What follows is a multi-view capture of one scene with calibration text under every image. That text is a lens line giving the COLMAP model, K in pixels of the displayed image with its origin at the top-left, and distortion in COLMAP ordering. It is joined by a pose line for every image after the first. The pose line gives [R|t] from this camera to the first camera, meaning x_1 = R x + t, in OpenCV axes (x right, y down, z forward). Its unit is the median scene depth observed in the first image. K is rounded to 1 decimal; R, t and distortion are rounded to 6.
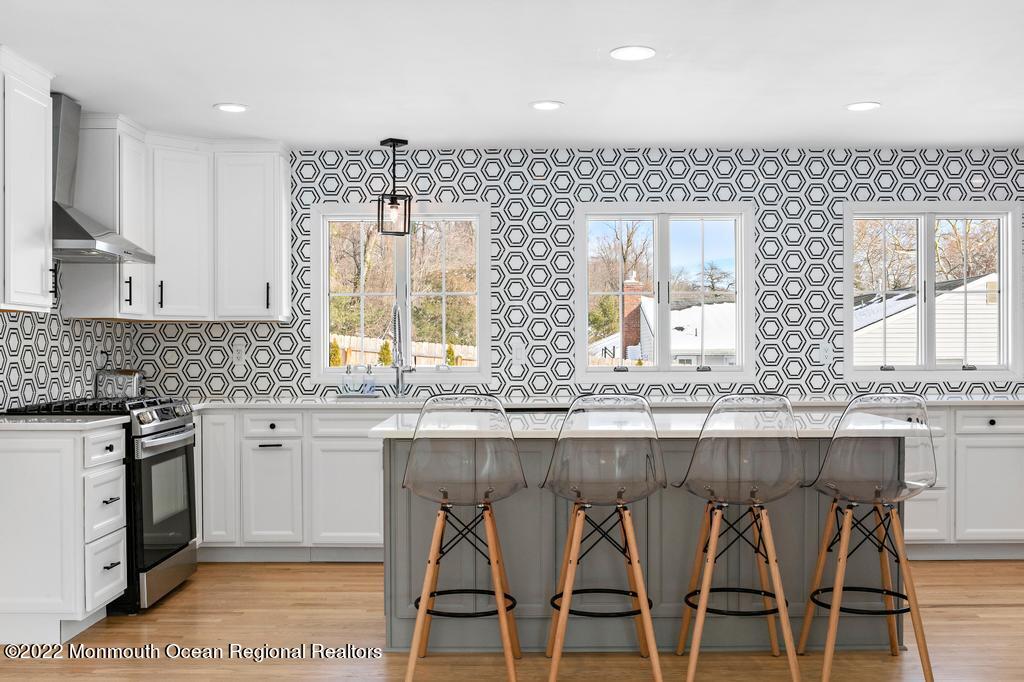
lens RADIAL K [[1034.4, 0, 507.6], [0, 1034.4, 352.0], [0, 0, 1]] dist [-0.036996, 0.000000]
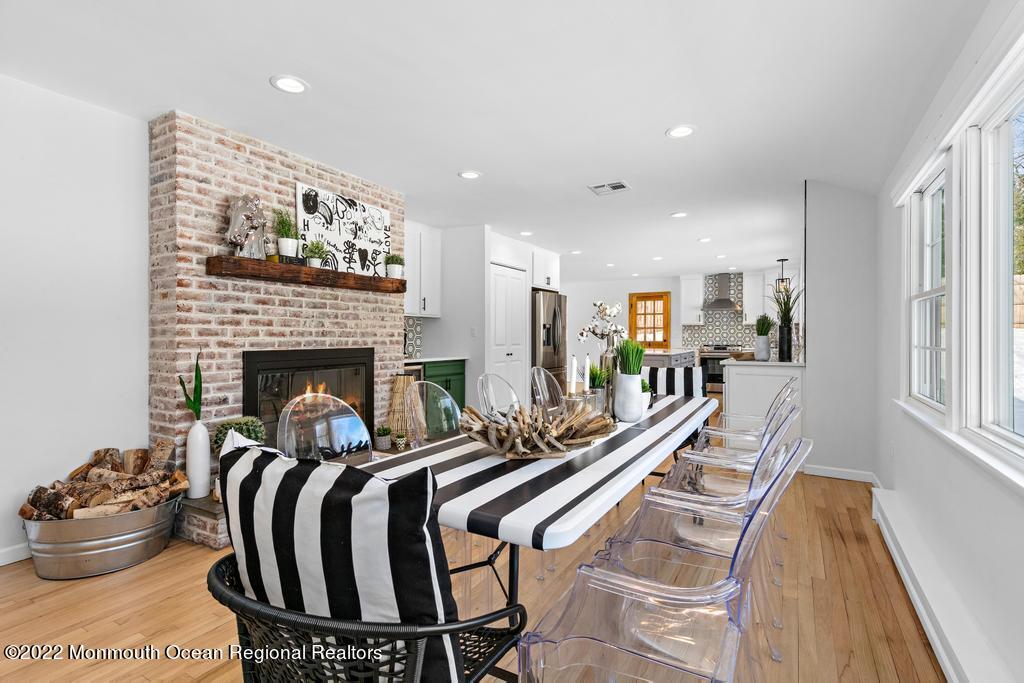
lens RADIAL K [[487.2, 0, 511.9], [0, 487.2, 335.4], [0, 0, 1]] dist [0.001162, 0.000496]
pose [[-0.496467, 0.002375, -0.868052, 1.384501], [-0.001191, 0.999993, 0.003417, 0.001780], [0.868055, 0.002730, -0.496461, 0.980989]]
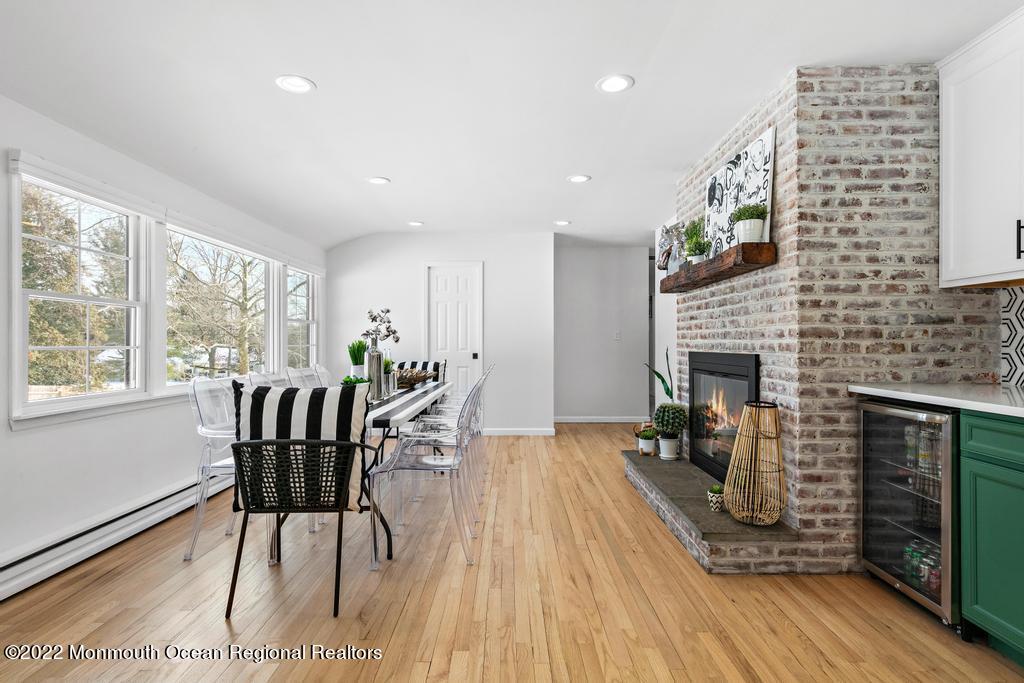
lens RADIAL K [[530.9, 0, 509.8], [0, 530.9, 342.5], [0, 0, 1]] dist [-0.003365, 0.003254]
pose [[-0.001929, 0.003727, 0.999991, 0.451747], [0.000656, 0.999993, -0.003725, 0.011459], [-0.999998, 0.000649, -0.001931, 0.716048]]
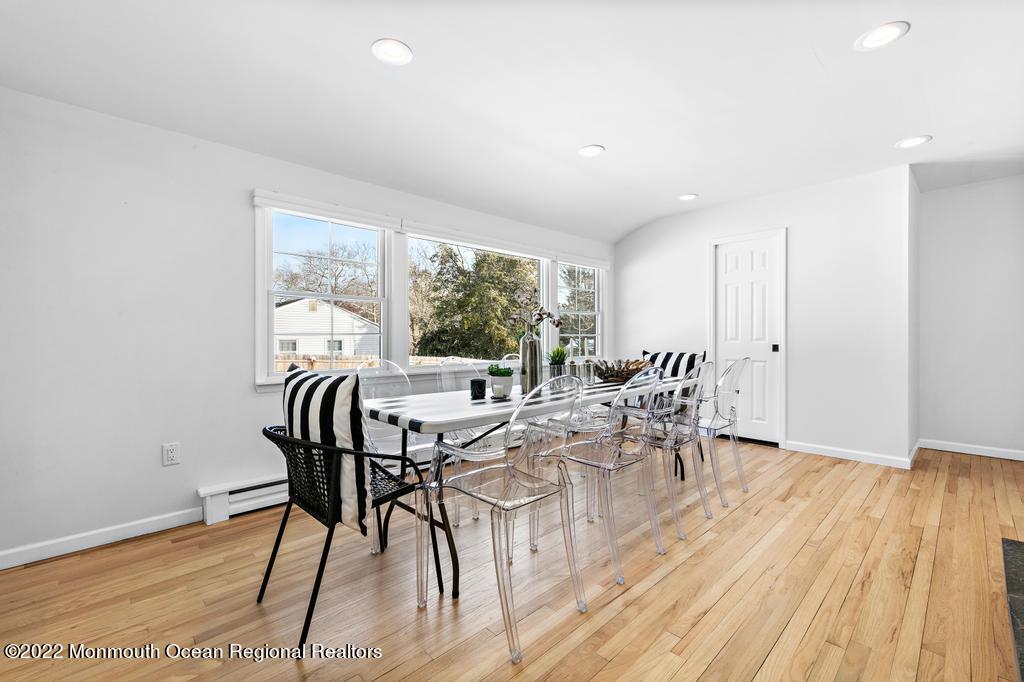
lens RADIAL K [[431.5, 0, 512.5], [0, 431.5, 338.6], [0, 0, 1]] dist [0.000917, 0.000493]
pose [[0.719243, -0.000828, 0.694758, 0.717625], [-0.000241, 0.999999, 0.001441, 0.018072], [-0.694759, -0.001203, 0.719242, 0.586651]]
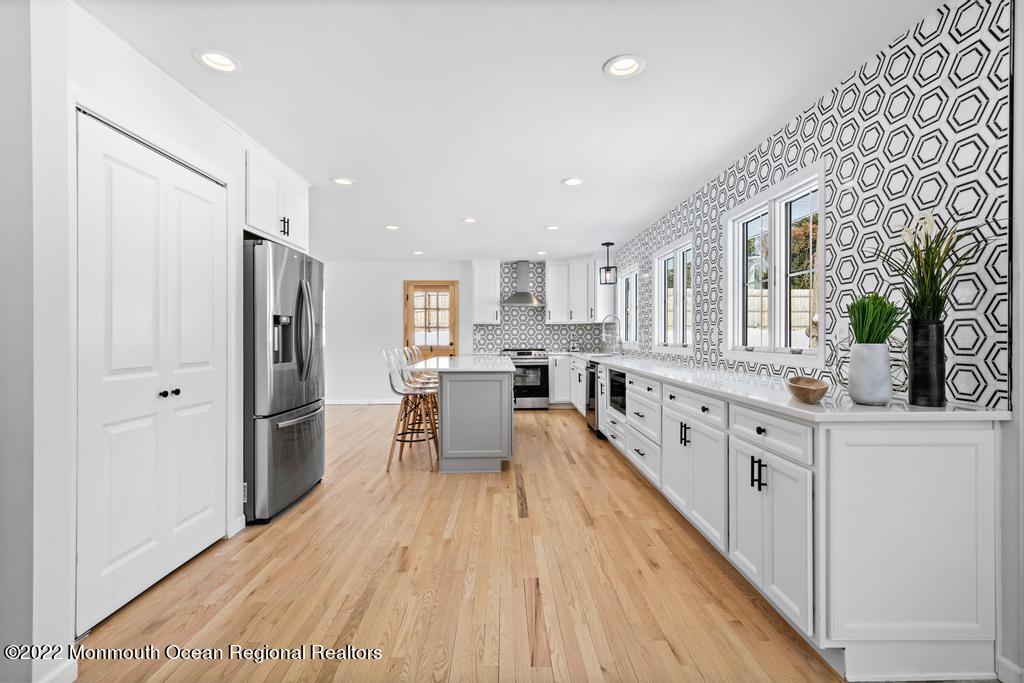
lens RADIAL K [[454.6, 0, 512.0], [0, 454.6, 336.6], [0, 0, 1]] dist [0.004242, -0.000954]
pose [[0.025820, 0.004455, -0.999657, 0.868651], [-0.000576, 0.999990, 0.004441, -0.000158], [0.999666, 0.000461, 0.025823, 0.729324]]
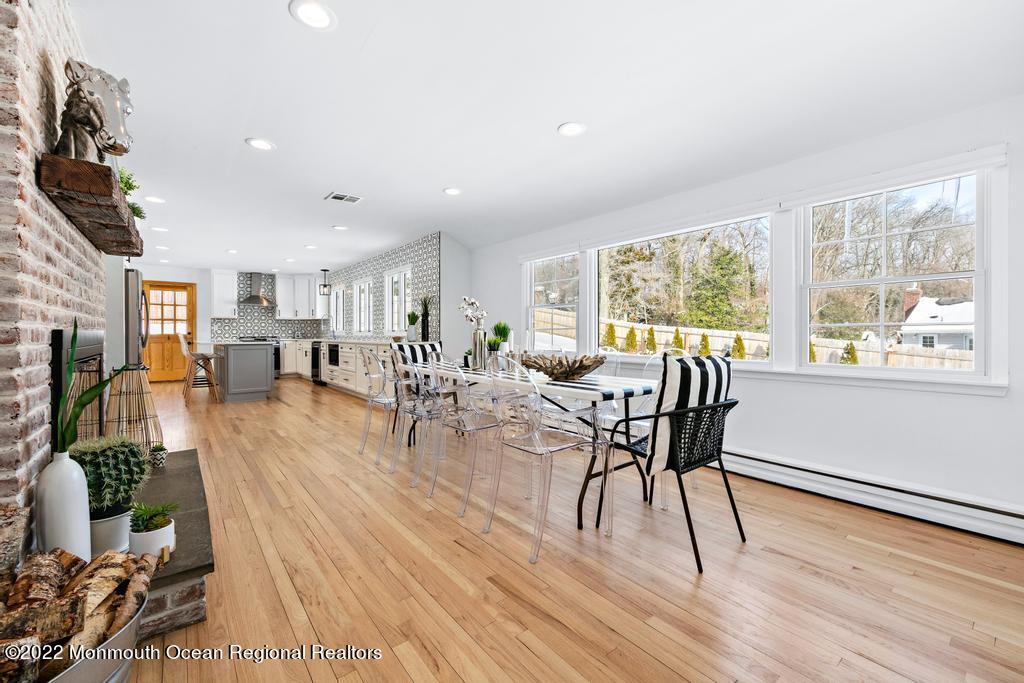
lens RADIAL K [[418.7, 0, 518.1], [0, 418.7, 338.2], [0, 0, 1]] dist [0.000204, -0.000068]
pose [[0.637618, 0.010910, -0.770276, 1.444027], [-0.003465, 0.999930, 0.011295, 0.021884], [0.770345, -0.004533, 0.637611, 0.549471]]
